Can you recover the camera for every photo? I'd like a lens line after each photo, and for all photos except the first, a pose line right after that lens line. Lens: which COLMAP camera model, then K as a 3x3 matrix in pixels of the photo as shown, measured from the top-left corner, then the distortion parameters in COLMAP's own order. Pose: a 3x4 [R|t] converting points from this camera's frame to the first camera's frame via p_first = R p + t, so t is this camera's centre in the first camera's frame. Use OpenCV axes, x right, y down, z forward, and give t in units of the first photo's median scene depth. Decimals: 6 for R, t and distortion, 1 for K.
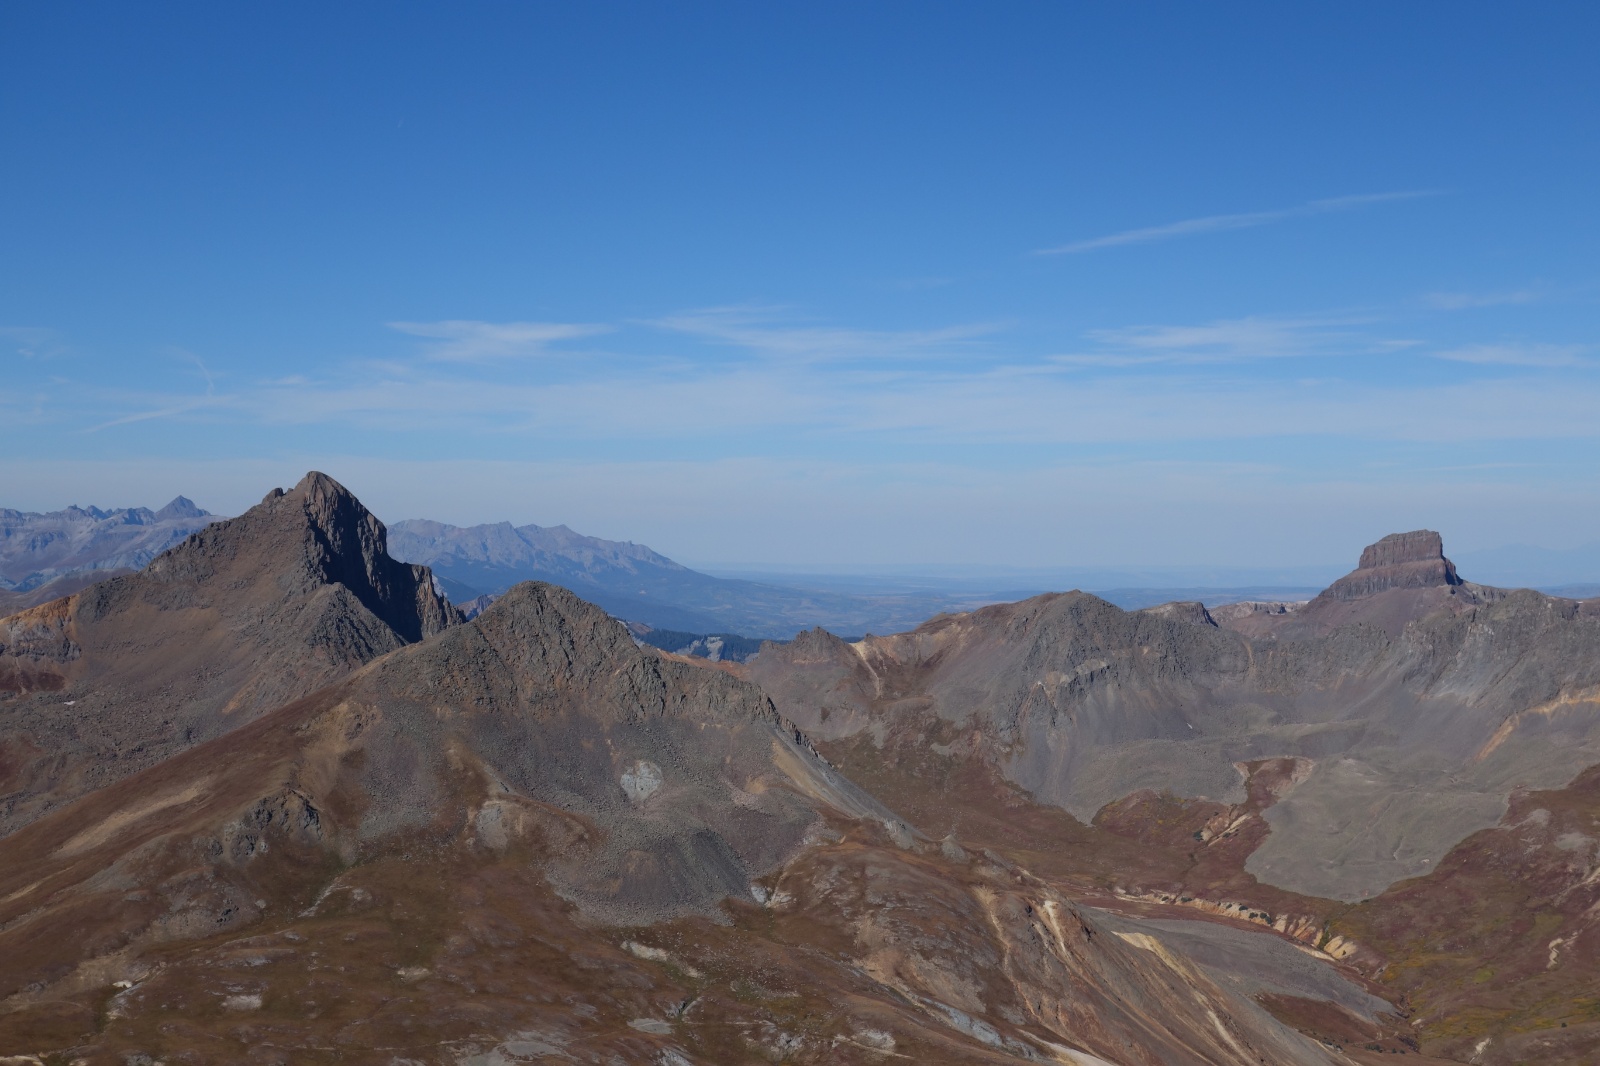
lens RADIAL K [[2913.5, 0, 799.8], [0, 2913.5, 534.0], [0, 0, 1]] dist [-0.015330, 0.000000]
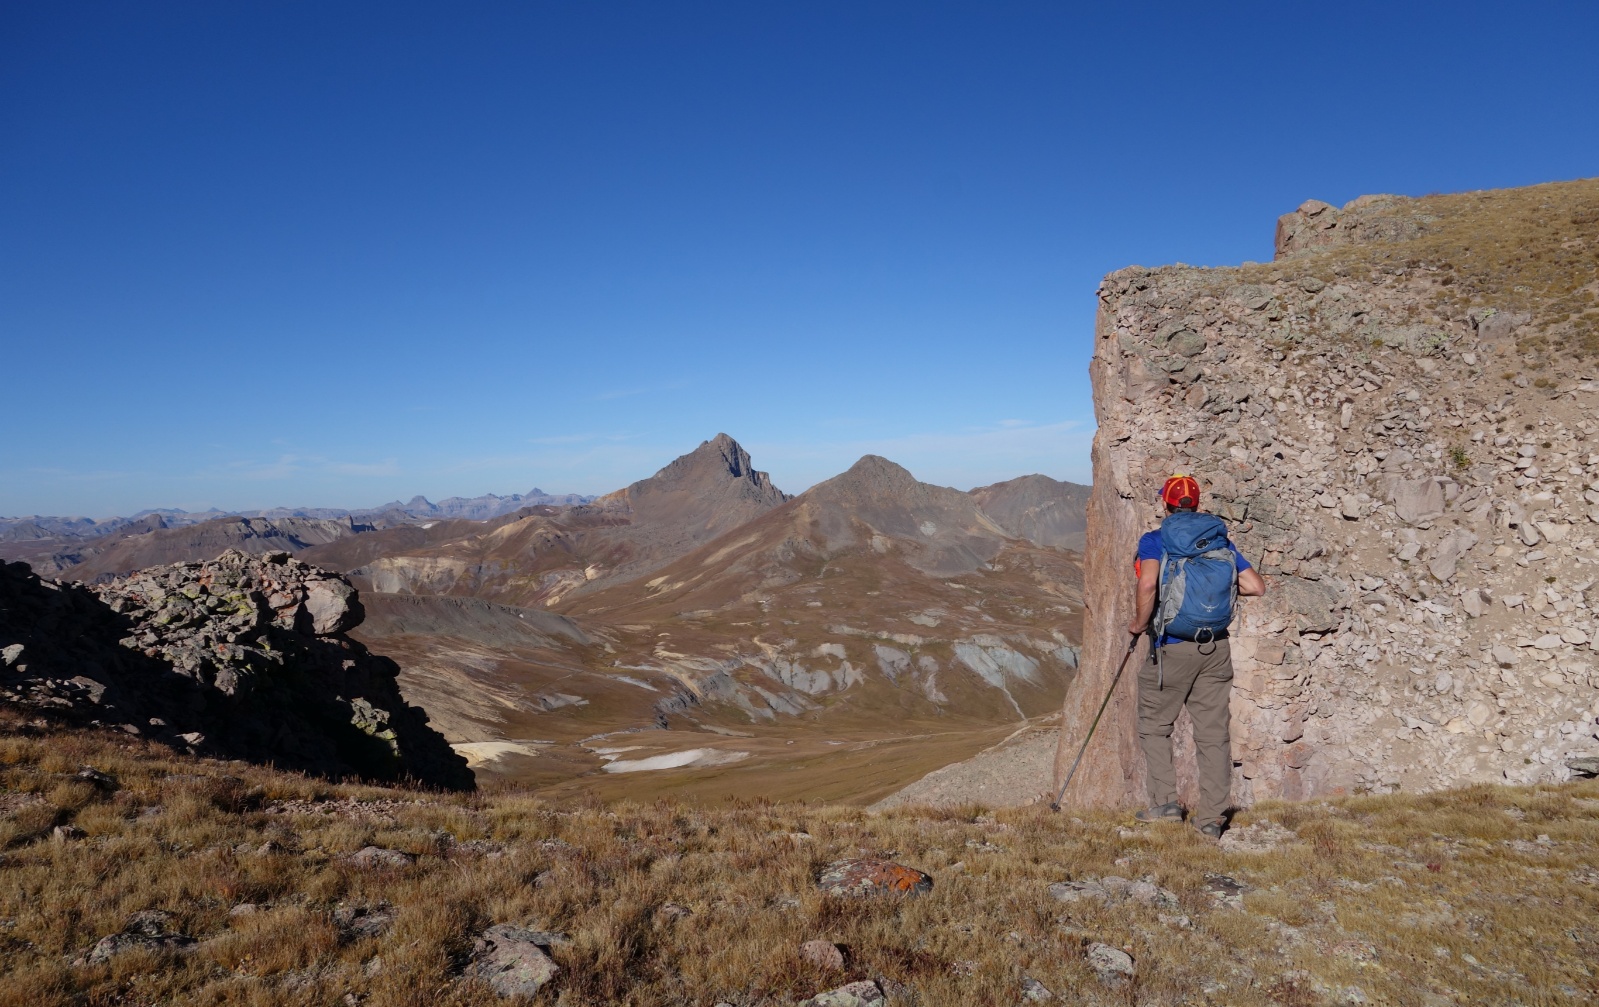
lens RADIAL K [[1341.2, 0, 800.6], [0, 1341.2, 503.4], [0, 0, 1]] dist [0.000672, 0.000070]
pose [[0.999161, -0.040732, -0.004245, -0.162765], [0.040746, 0.999164, 0.003428, 0.056513], [0.004102, -0.003598, 0.999985, -0.149805]]
